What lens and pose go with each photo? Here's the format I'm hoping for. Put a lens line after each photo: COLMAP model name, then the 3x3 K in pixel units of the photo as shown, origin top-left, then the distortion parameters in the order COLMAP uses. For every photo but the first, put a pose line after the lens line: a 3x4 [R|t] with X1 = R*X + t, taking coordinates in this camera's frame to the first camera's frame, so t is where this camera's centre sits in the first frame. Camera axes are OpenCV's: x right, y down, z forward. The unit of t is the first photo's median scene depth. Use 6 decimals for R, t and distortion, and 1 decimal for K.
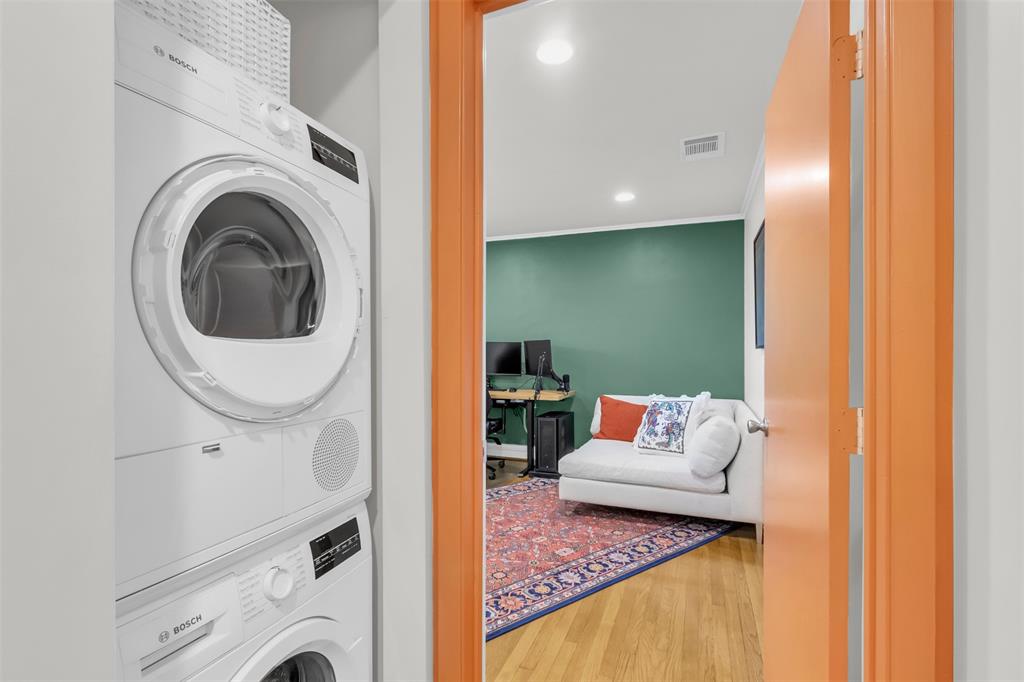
lens RADIAL K [[472.4, 0, 511.4], [0, 472.4, 345.5], [0, 0, 1]] dist [0.008750, -0.001051]
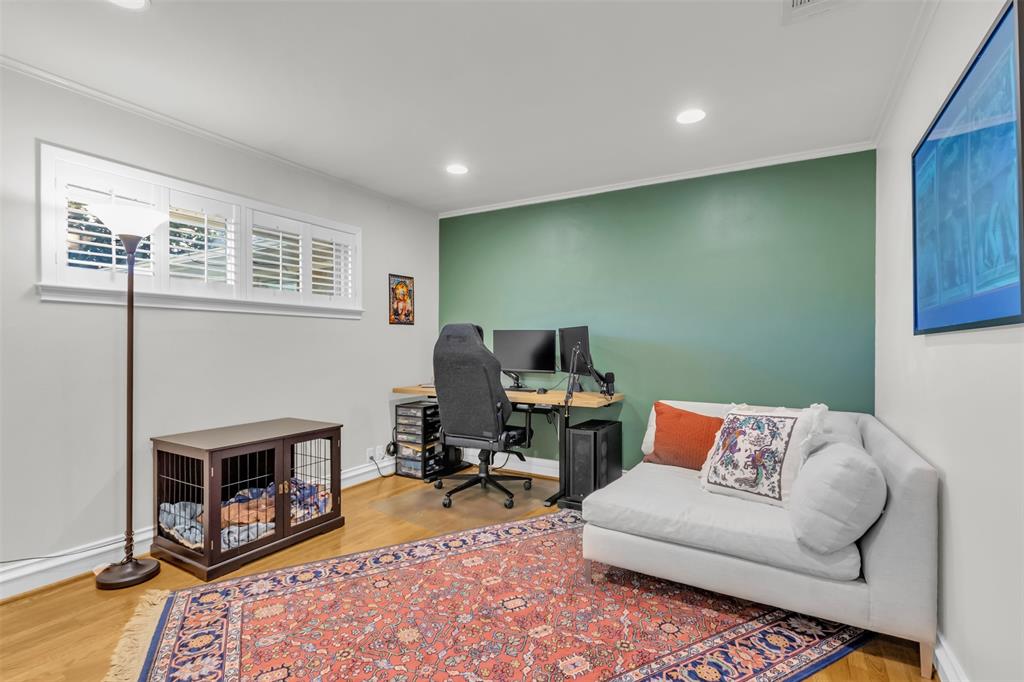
lens RADIAL K [[472.4, 0, 512.1], [0, 472.4, 342.5], [0, 0, 1]] dist [0.008750, -0.001051]
pose [[0.988576, 0.004549, -0.150656, 0.097449], [-0.003565, 0.999971, 0.006797, 0.012532], [0.150683, -0.006183, 0.988563, 0.304355]]
